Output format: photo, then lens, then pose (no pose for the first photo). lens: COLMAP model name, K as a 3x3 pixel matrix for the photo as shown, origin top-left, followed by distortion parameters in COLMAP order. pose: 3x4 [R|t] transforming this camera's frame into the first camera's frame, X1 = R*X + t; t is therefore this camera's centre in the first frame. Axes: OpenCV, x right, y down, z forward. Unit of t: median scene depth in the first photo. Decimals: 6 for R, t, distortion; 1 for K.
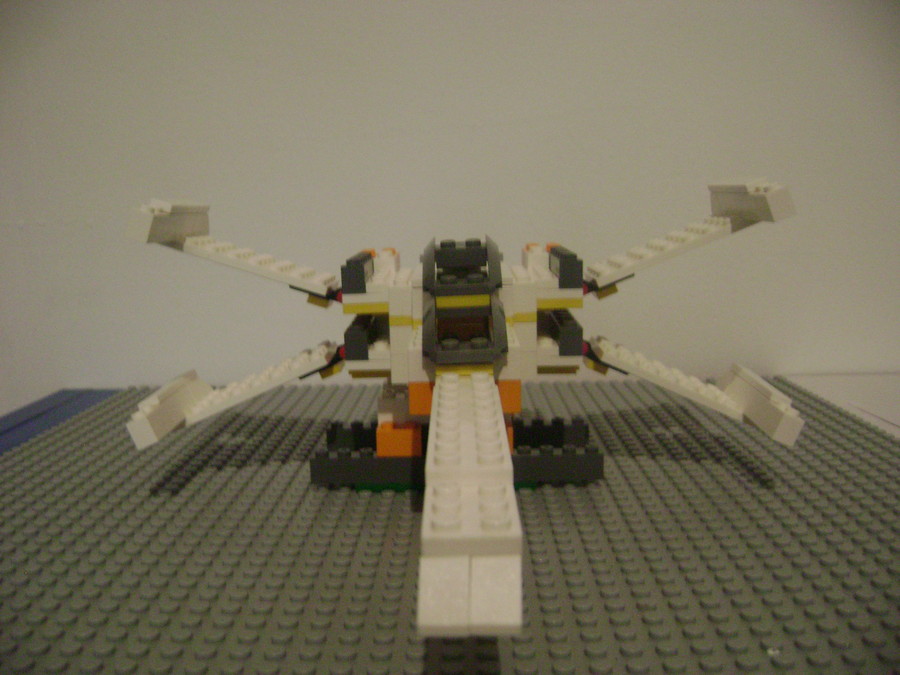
lens RADIAL K [[925.0, 0, 436.9], [0, 925.0, 343.4], [0, 0, 1]] dist [-0.172122, 0.000000]
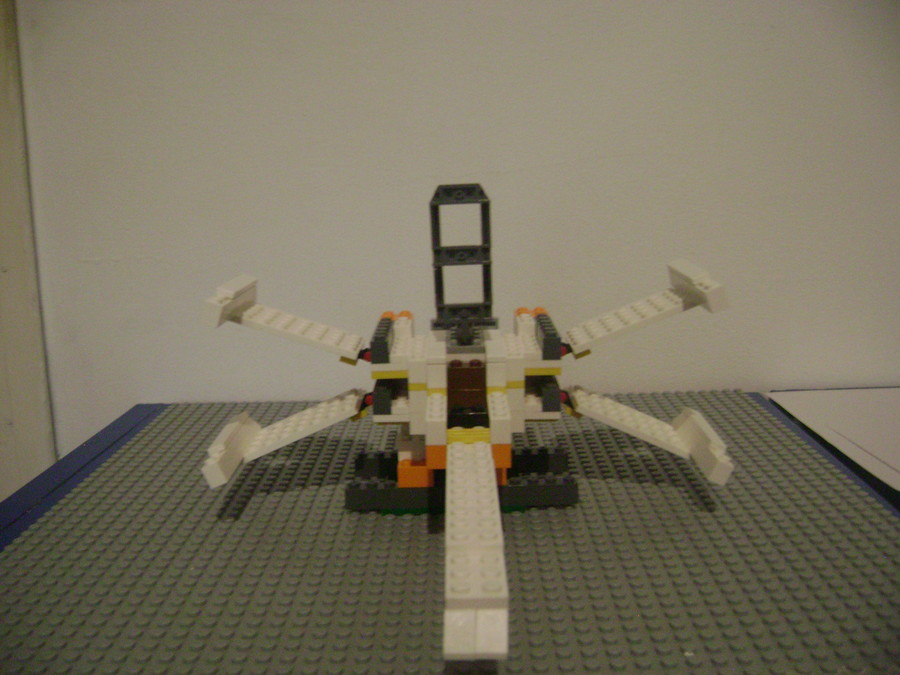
lens RADIAL K [[925.0, 0, 448.8], [0, 925.0, 339.9], [0, 0, 1]] dist [-0.172122, 0.000000]
pose [[0.999871, -0.002317, 0.015873, -0.016644], [0.001539, 0.998806, 0.048819, -0.148783], [-0.015967, -0.048789, 0.998681, -0.263280]]
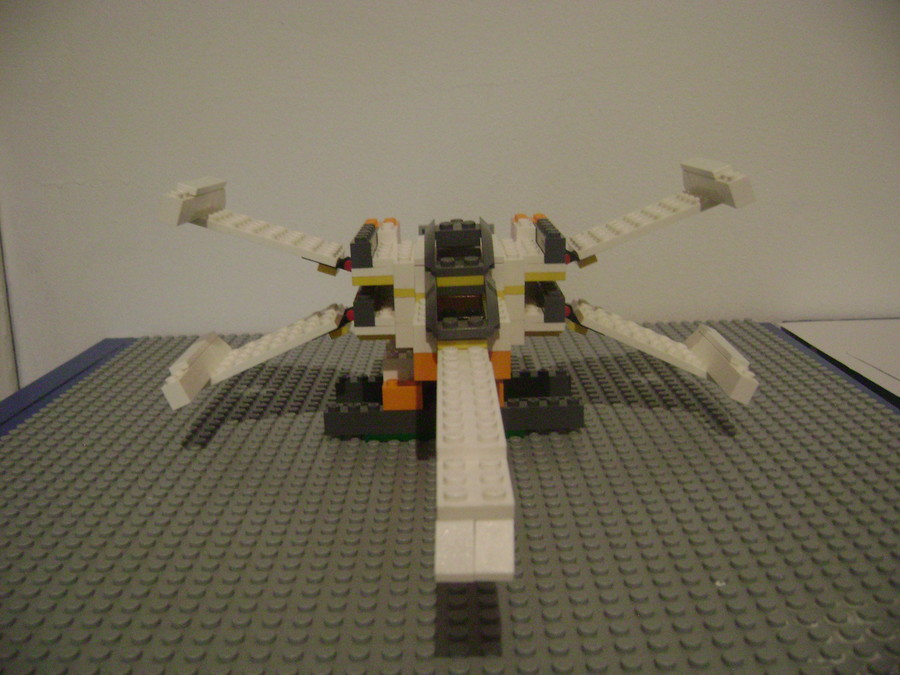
lens RADIAL K [[925.0, 0, 451.8], [0, 925.0, 354.7], [0, 0, 1]] dist [-0.172122, 0.000000]
pose [[0.999505, -0.006701, 0.030744, -0.016423], [0.003457, 0.994530, 0.104397, -0.066383], [-0.031275, -0.104239, 0.994060, -0.128491]]
